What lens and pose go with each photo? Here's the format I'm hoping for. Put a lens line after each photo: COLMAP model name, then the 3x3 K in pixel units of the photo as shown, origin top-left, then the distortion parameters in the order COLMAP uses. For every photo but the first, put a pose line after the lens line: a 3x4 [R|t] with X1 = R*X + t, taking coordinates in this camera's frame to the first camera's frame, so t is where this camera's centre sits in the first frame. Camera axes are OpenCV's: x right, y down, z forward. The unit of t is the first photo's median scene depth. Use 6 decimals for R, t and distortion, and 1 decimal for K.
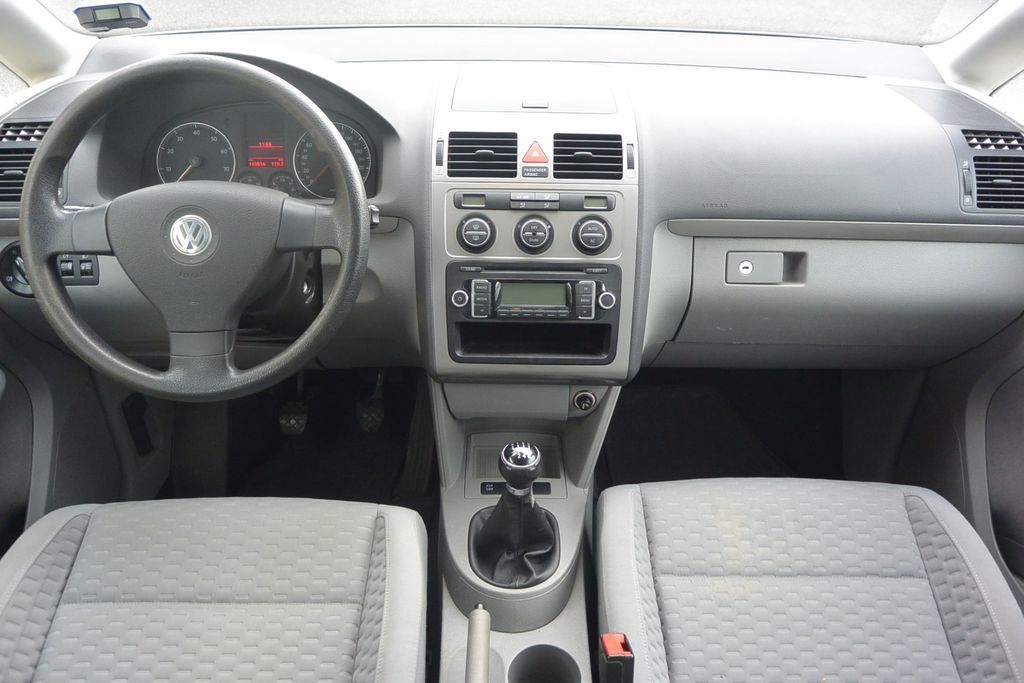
lens RADIAL K [[787.0, 0, 507.8], [0, 787.0, 335.9], [0, 0, 1]] dist [-0.005448, 0.015493]
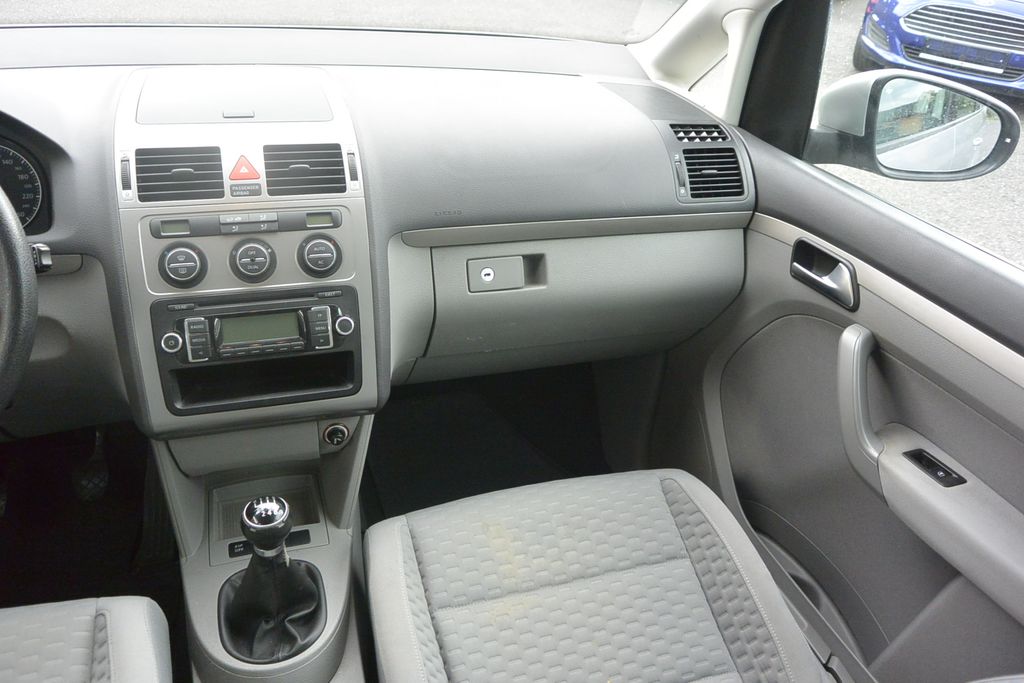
lens RADIAL K [[787.0, 0, 507.8], [0, 787.0, 335.9], [0, 0, 1]] dist [-0.005448, 0.015493]
pose [[0.950028, -0.115146, 0.290151, 0.039092], [0.115555, 0.993176, 0.015785, -0.025630], [-0.289988, 0.018532, 0.956851, 0.072156]]
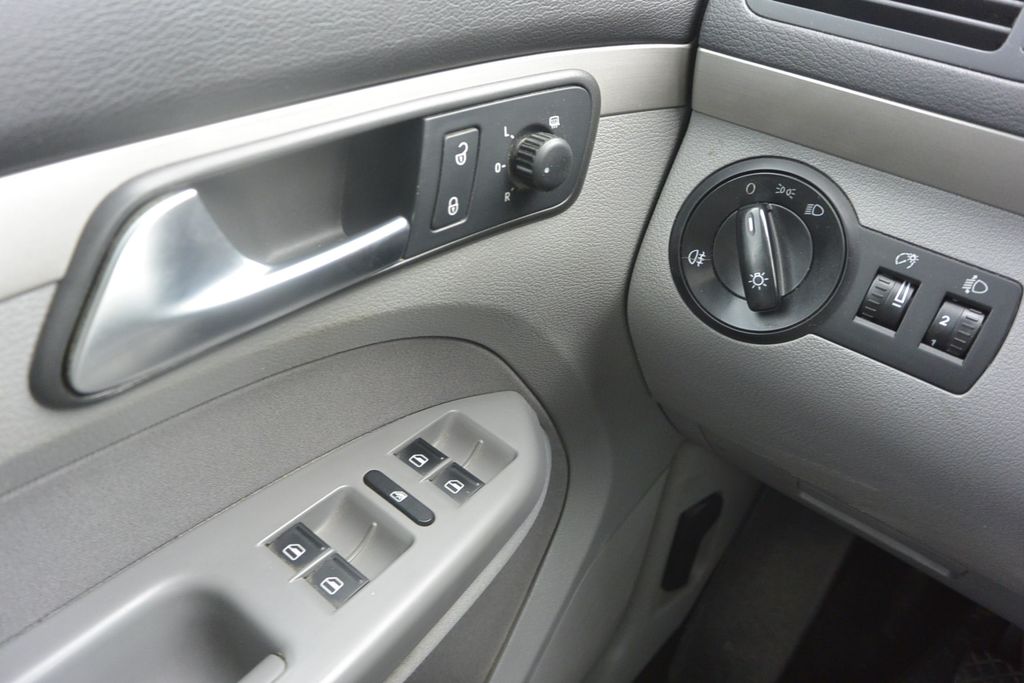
lens RADIAL K [[787.0, 0, 507.8], [0, 787.0, 335.9], [0, 0, 1]] dist [-0.005448, 0.015493]
pose [[0.773487, 0.426880, -0.468499, -0.537919], [-0.396204, 0.902607, 0.168296, -0.068436], [0.494713, 0.055446, 0.867286, 0.697715]]
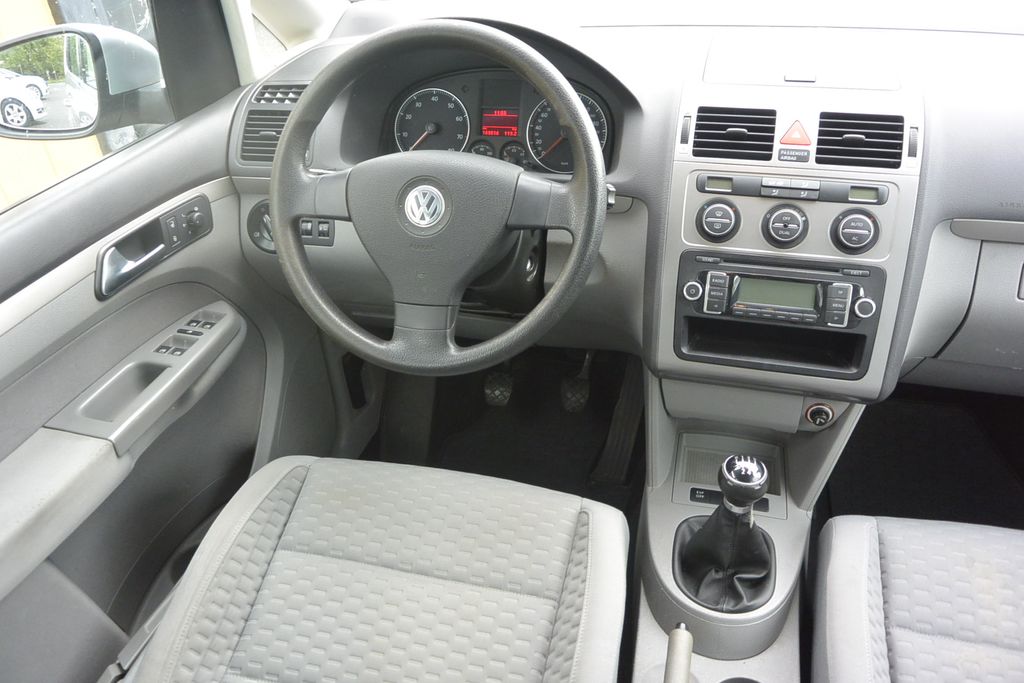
lens RADIAL K [[787.0, 0, 507.8], [0, 787.0, 335.9], [0, 0, 1]] dist [-0.005448, 0.015493]
pose [[0.965464, 0.100769, -0.240261, -0.042812], [-0.090780, 0.994496, 0.052317, -0.023677], [0.244210, -0.028699, 0.969298, 0.058517]]
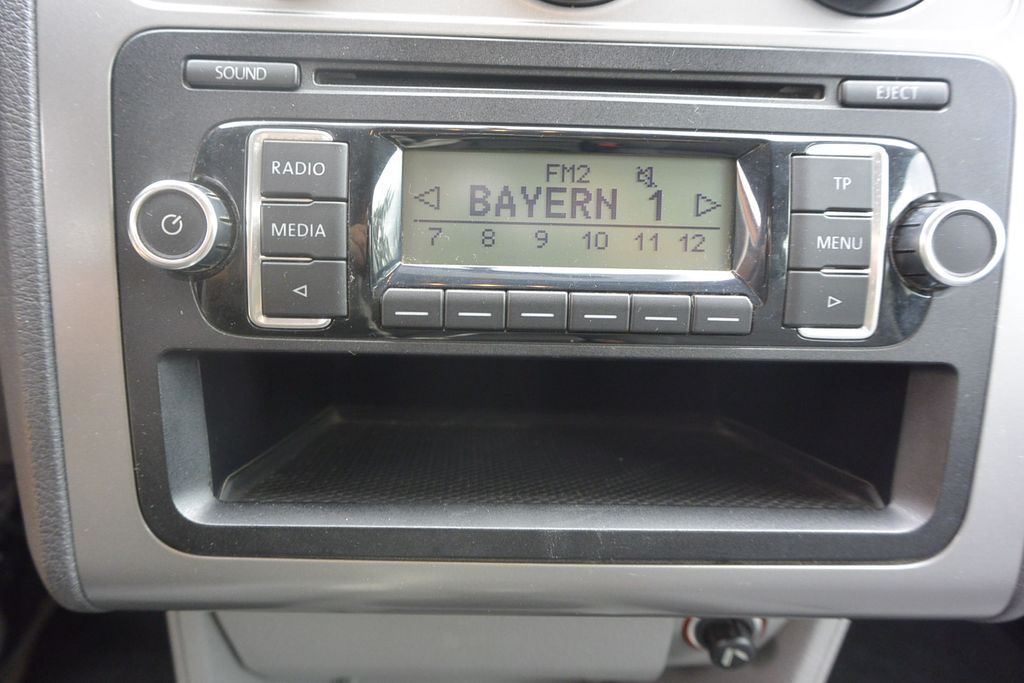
lens RADIAL K [[773.0, 0, 507.0], [0, 773.0, 338.3], [0, 0, 1]] dist [0.001703, 0.001860]
pose [[0.999366, 0.005540, 0.035157, 0.010371], [-0.004603, 0.999633, -0.026688, -0.016205], [-0.035291, 0.026509, 0.999025, 0.809564]]
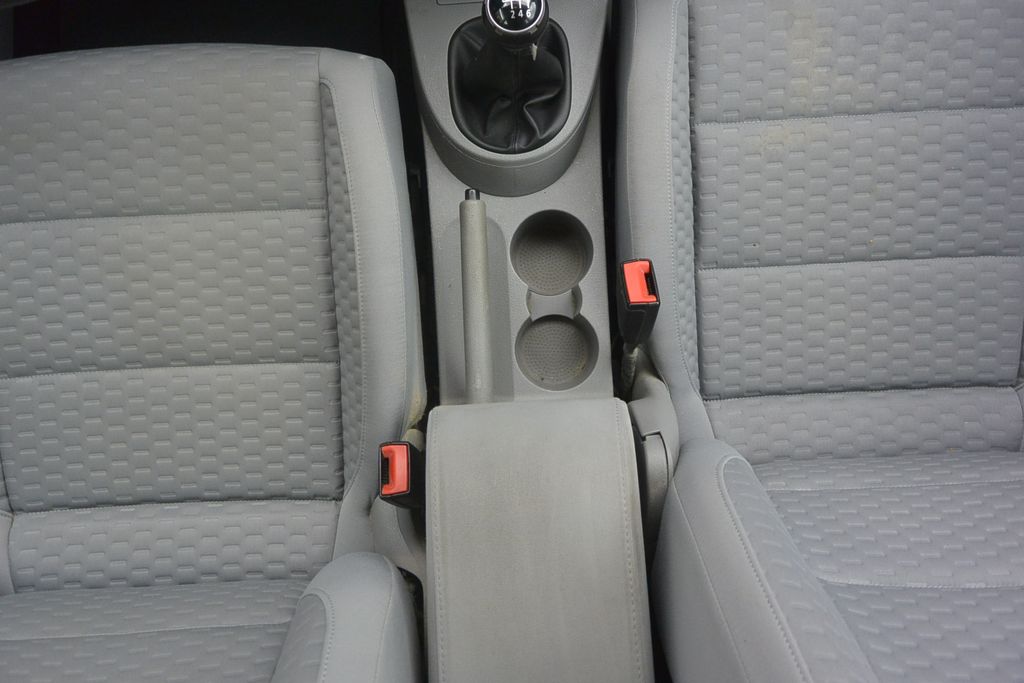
lens RADIAL K [[780.4, 0, 507.8], [0, 780.4, 337.9], [0, 0, 1]] dist [0.005619, -0.000215]
pose [[0.998705, -0.046867, -0.019809, 0.009680], [0.043961, 0.598751, 0.799728, -0.193101], [-0.025620, -0.799563, 0.600036, 0.371674]]
